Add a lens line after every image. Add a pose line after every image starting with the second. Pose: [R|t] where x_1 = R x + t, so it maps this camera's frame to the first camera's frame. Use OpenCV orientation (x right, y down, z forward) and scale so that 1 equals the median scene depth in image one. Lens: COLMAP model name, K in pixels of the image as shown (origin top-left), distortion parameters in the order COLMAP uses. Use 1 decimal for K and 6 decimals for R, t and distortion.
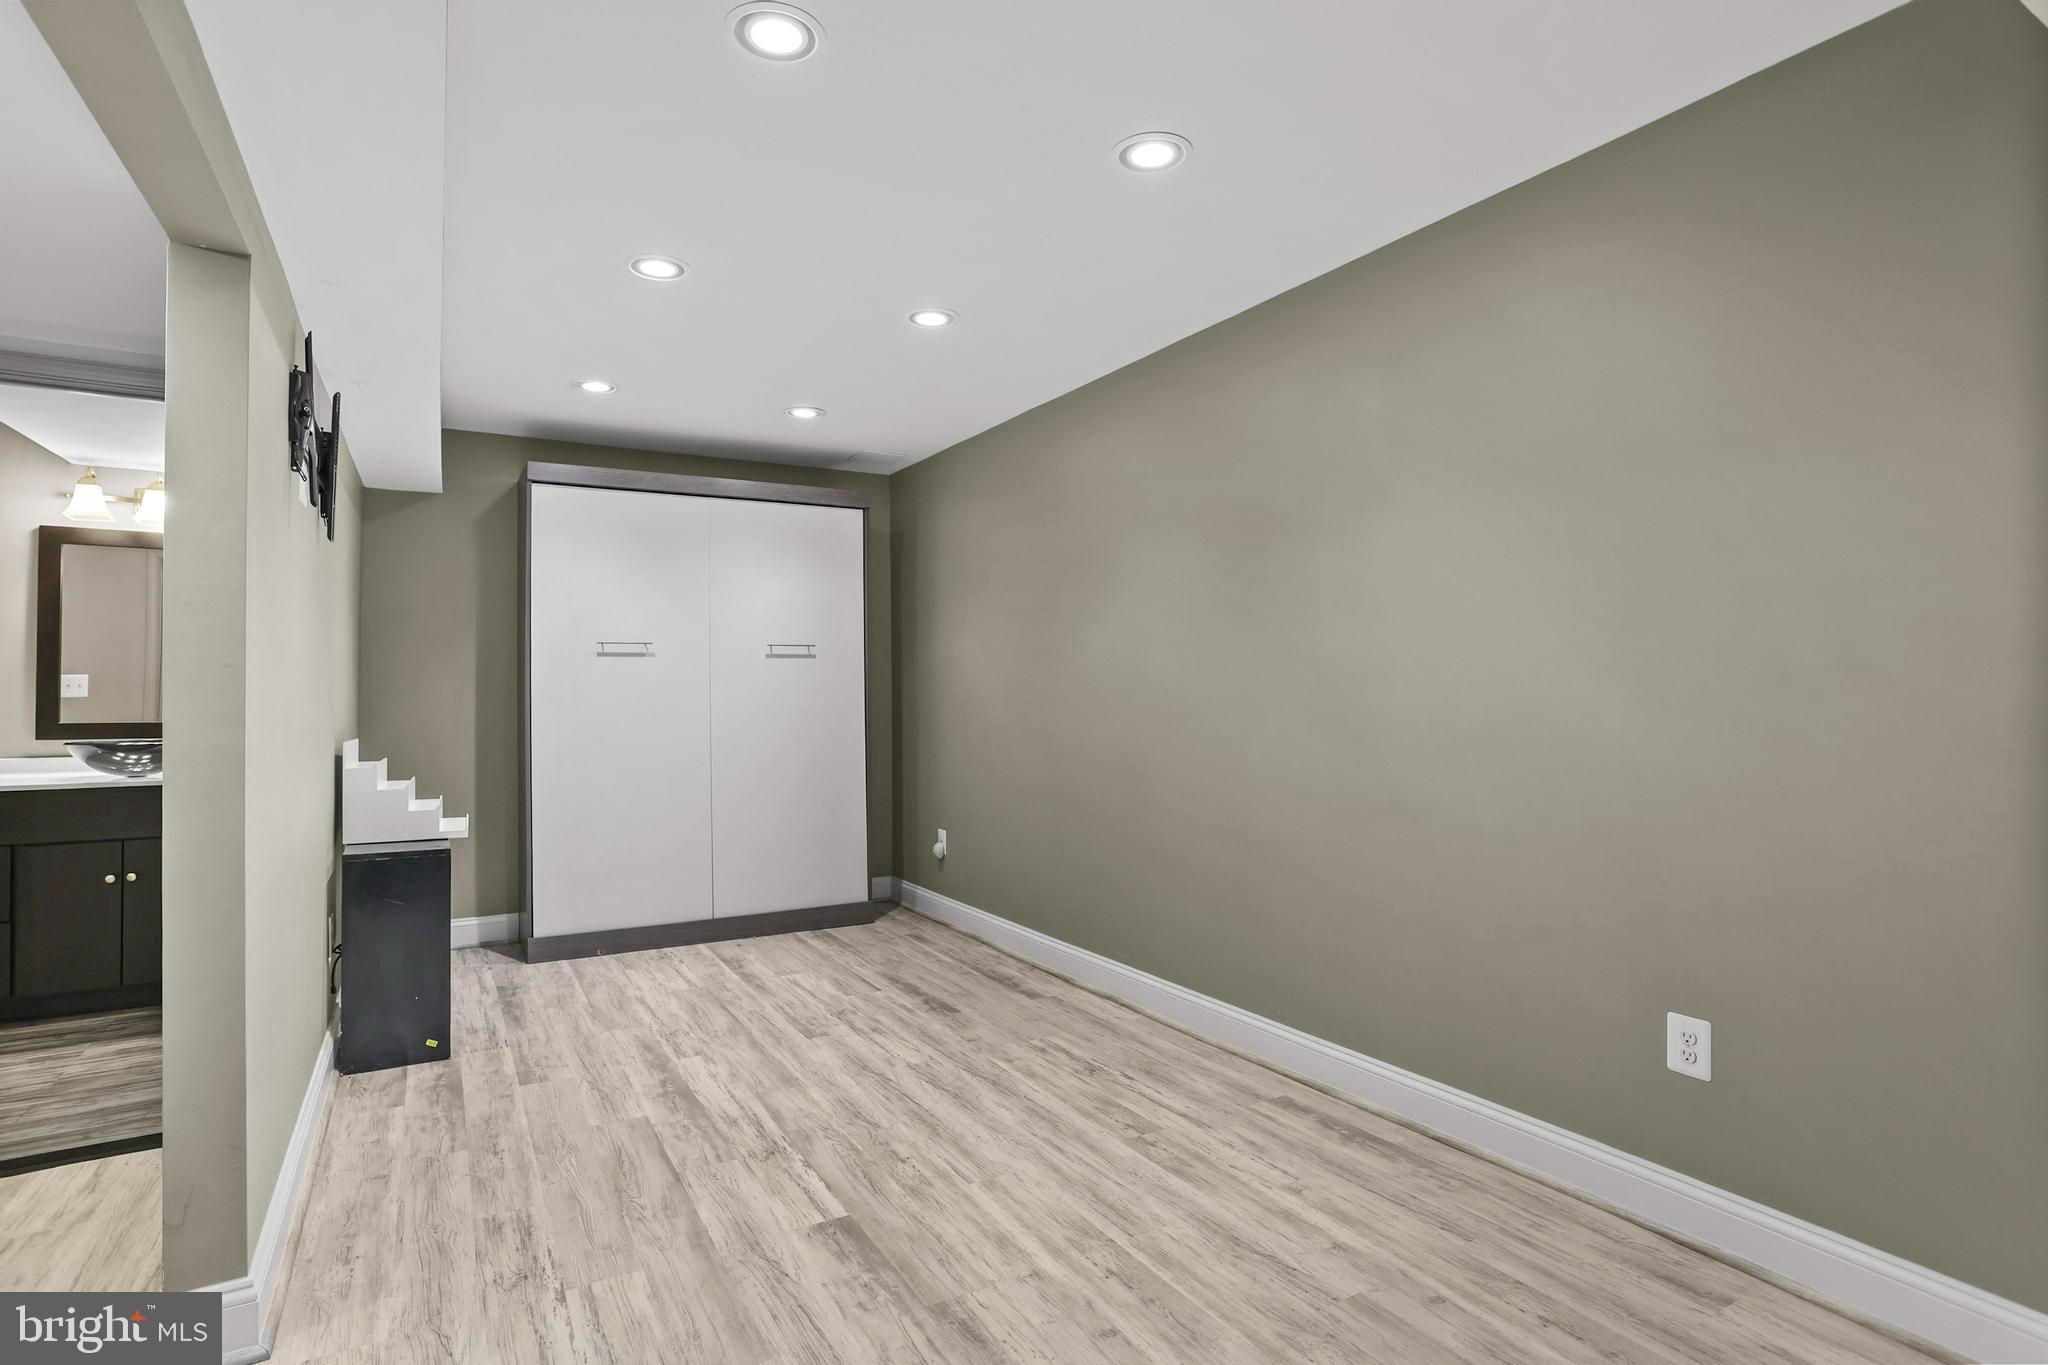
lens RADIAL K [[1011.1, 0, 1032.8], [0, 1011.1, 676.8], [0, 0, 1]] dist [-0.048333, 0.014124]
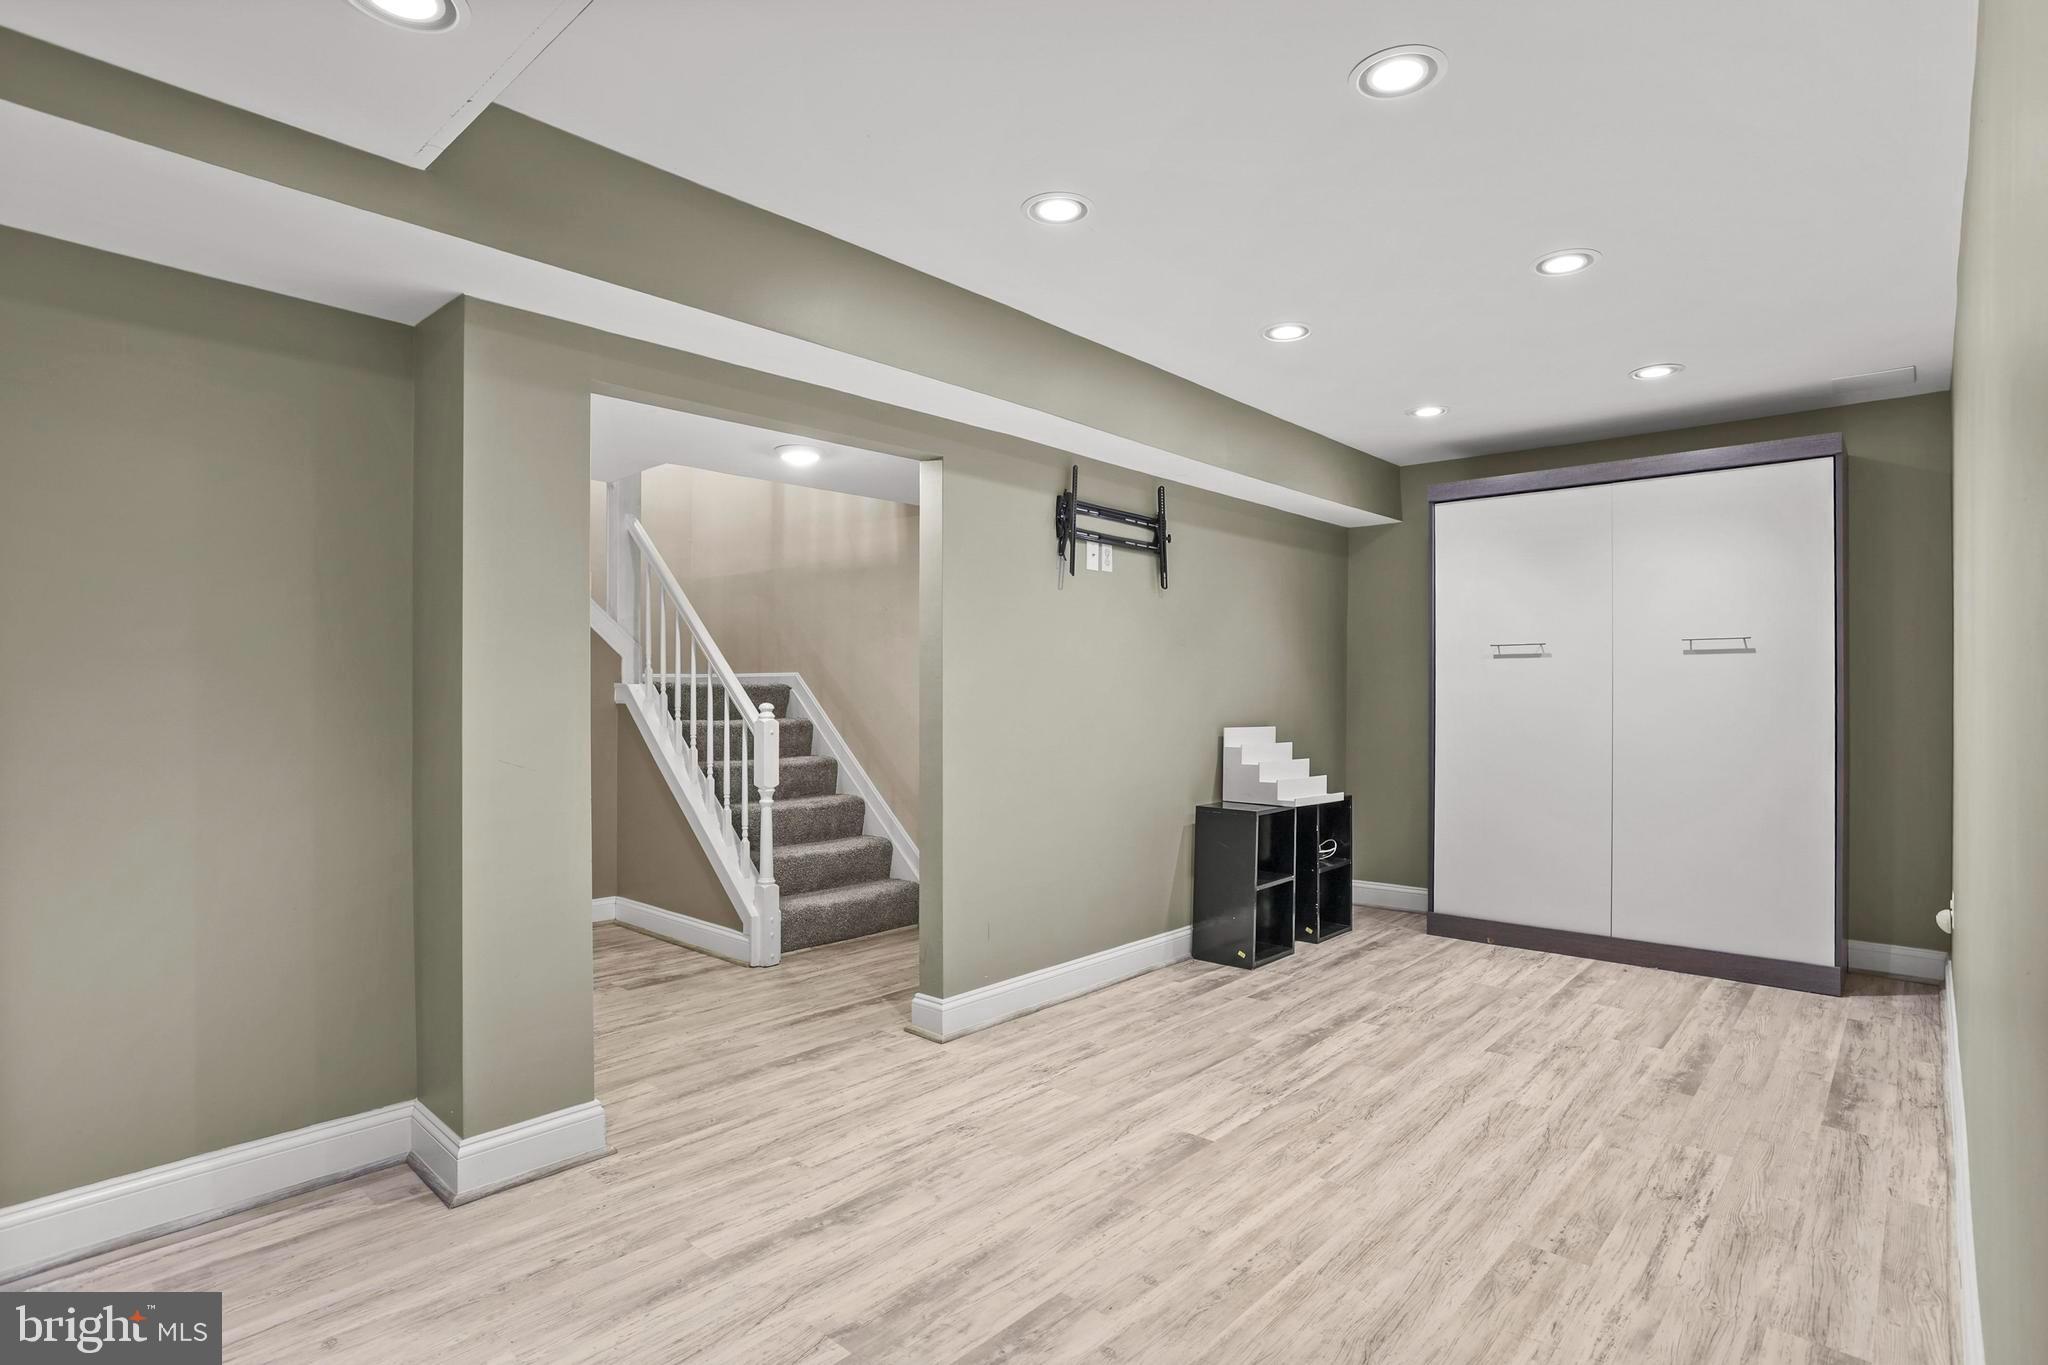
lens RADIAL K [[1011.1, 0, 1005.1], [0, 1011.1, 680.8], [0, 0, 1]] dist [-0.048333, 0.014124]
pose [[0.299107, -0.005996, -0.954201, 0.588111], [0.011544, 0.999930, -0.002665, -0.000847], [0.954150, -0.010218, 0.299156, 0.284798]]
